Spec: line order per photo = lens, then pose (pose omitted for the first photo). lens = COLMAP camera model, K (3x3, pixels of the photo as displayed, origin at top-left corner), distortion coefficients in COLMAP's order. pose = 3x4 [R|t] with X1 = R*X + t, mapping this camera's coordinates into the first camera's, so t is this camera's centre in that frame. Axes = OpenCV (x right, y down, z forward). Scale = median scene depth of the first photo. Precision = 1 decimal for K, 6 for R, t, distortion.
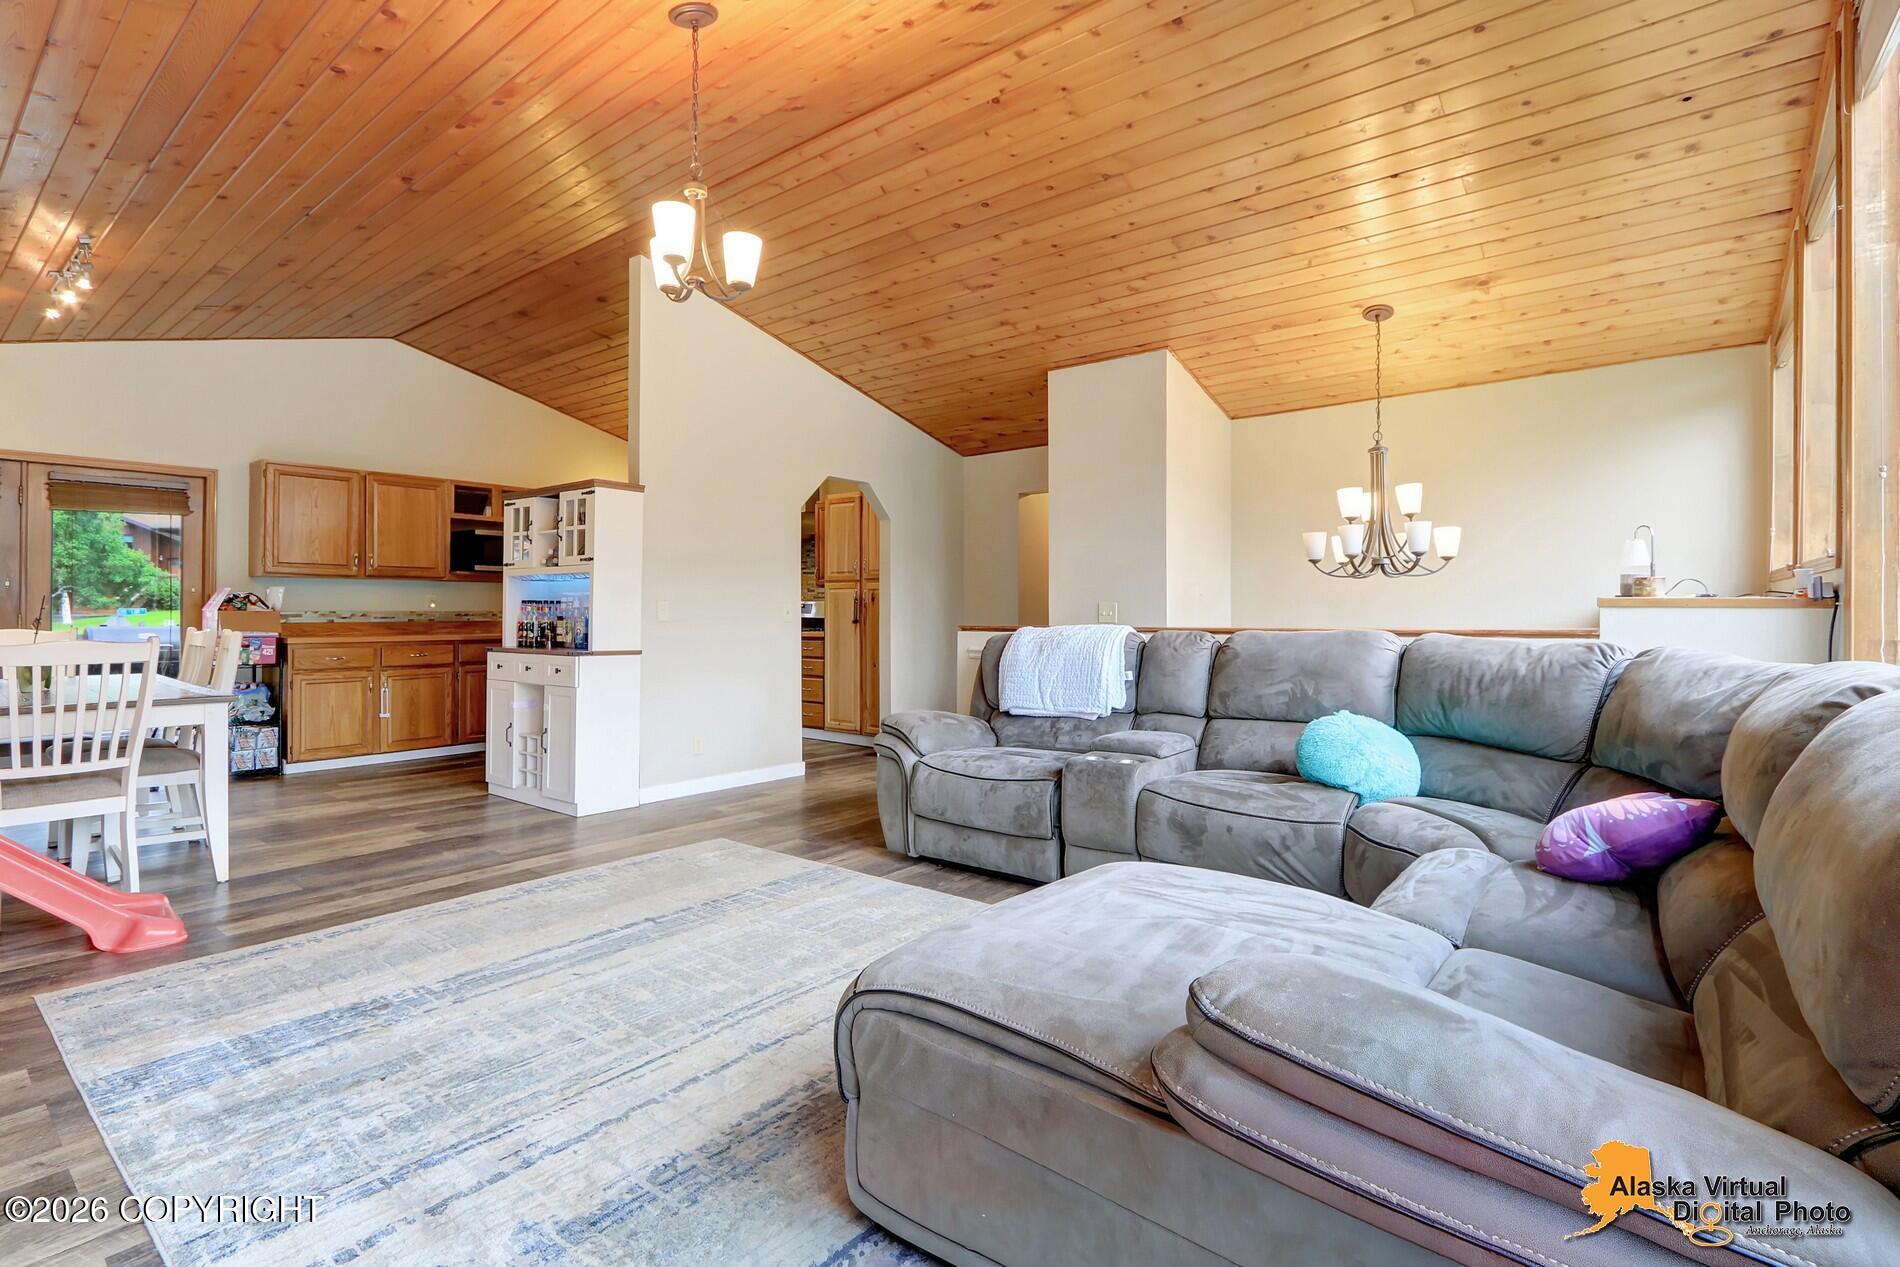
lens RADIAL K [[914.6, 0, 940.3], [0, 914.6, 617.7], [0, 0, 1]] dist [-0.012145, 0.000326]
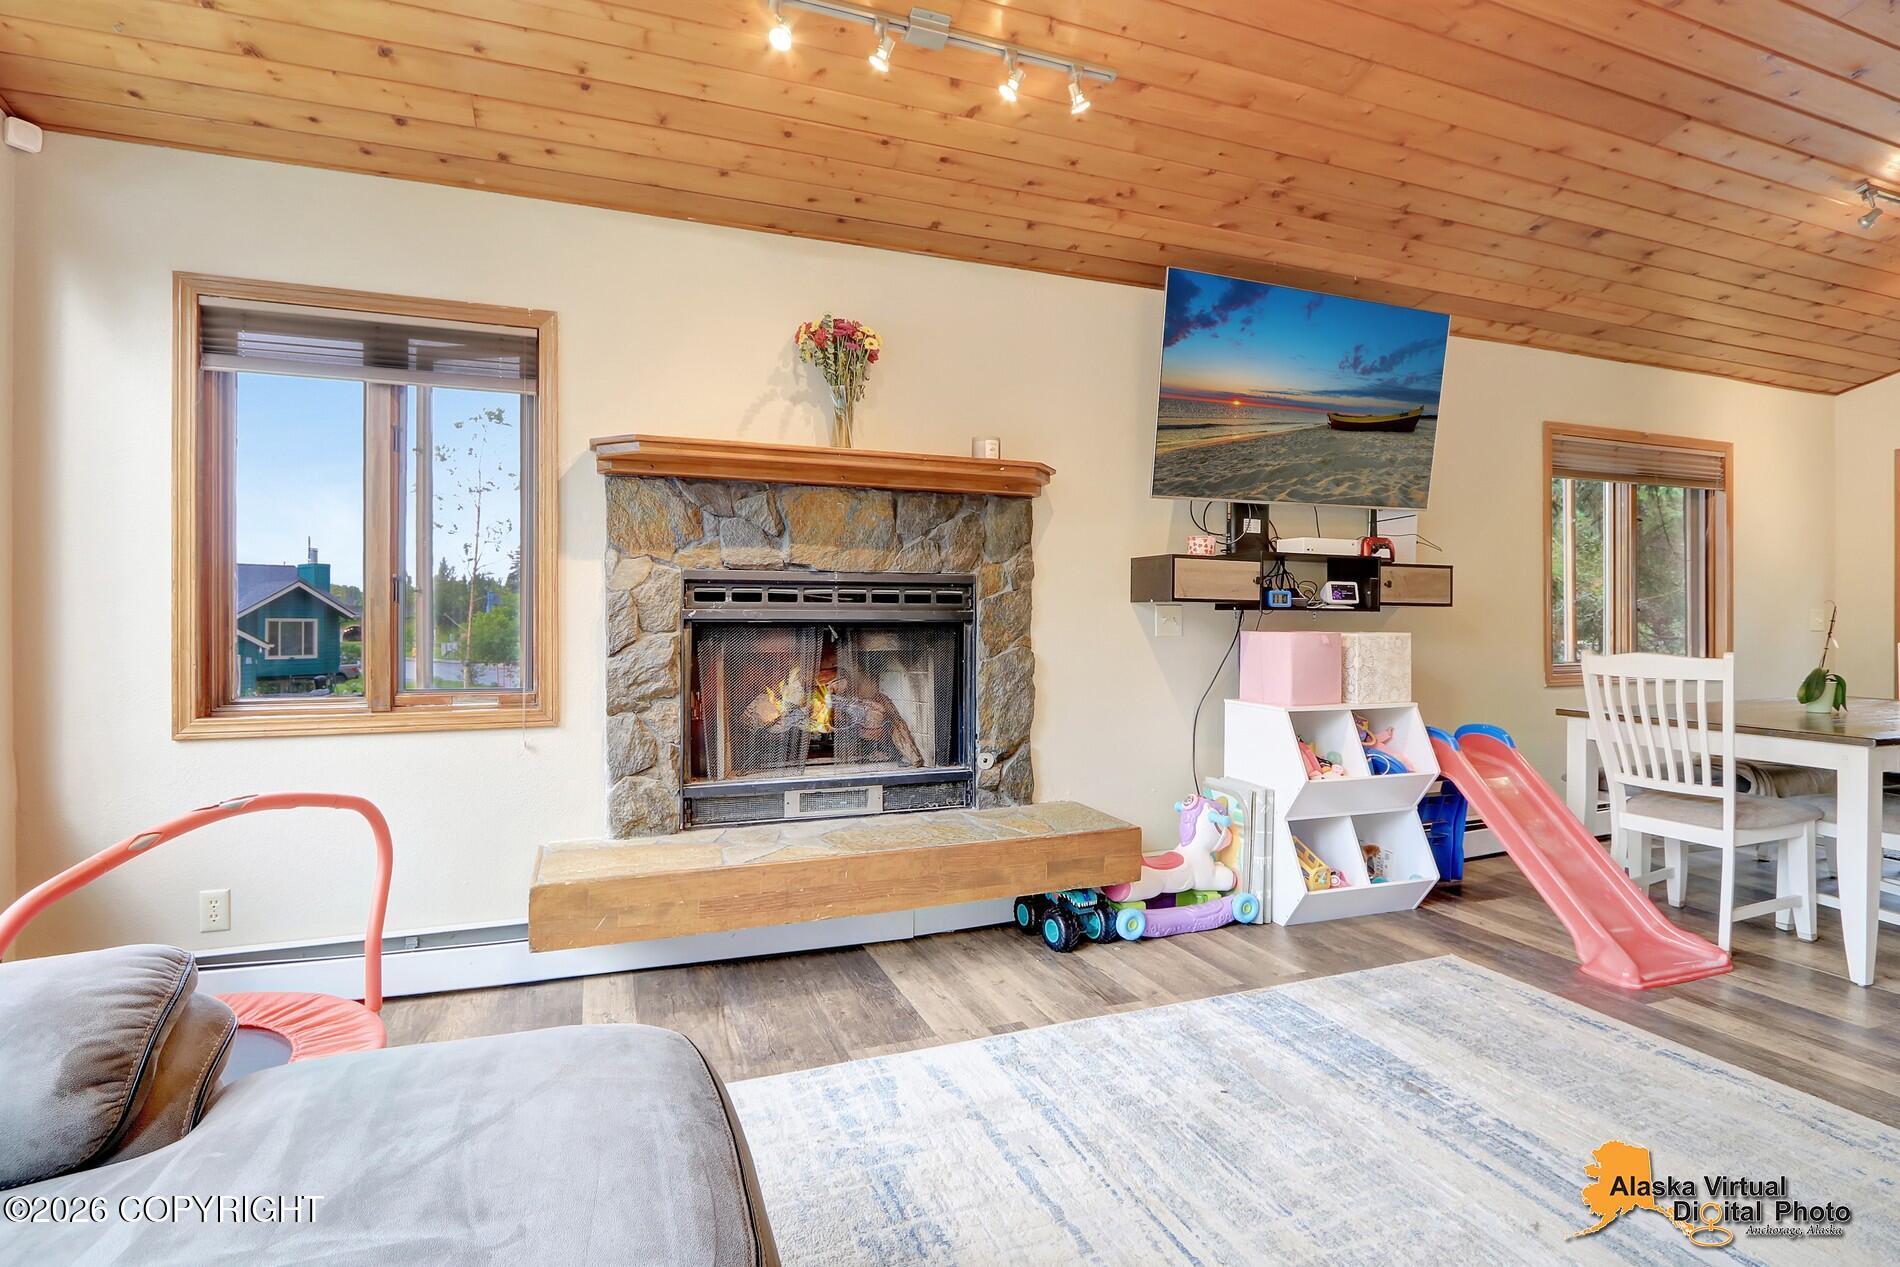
lens RADIAL K [[914.6, 0, 942.8], [0, 914.6, 618.2], [0, 0, 1]] dist [-0.012145, 0.000326]
pose [[-0.509679, -0.004319, -0.860354, 0.352882], [-0.009686, 0.999953, 0.000718, -0.006989], [0.860310, 0.008699, -0.509697, 1.083684]]
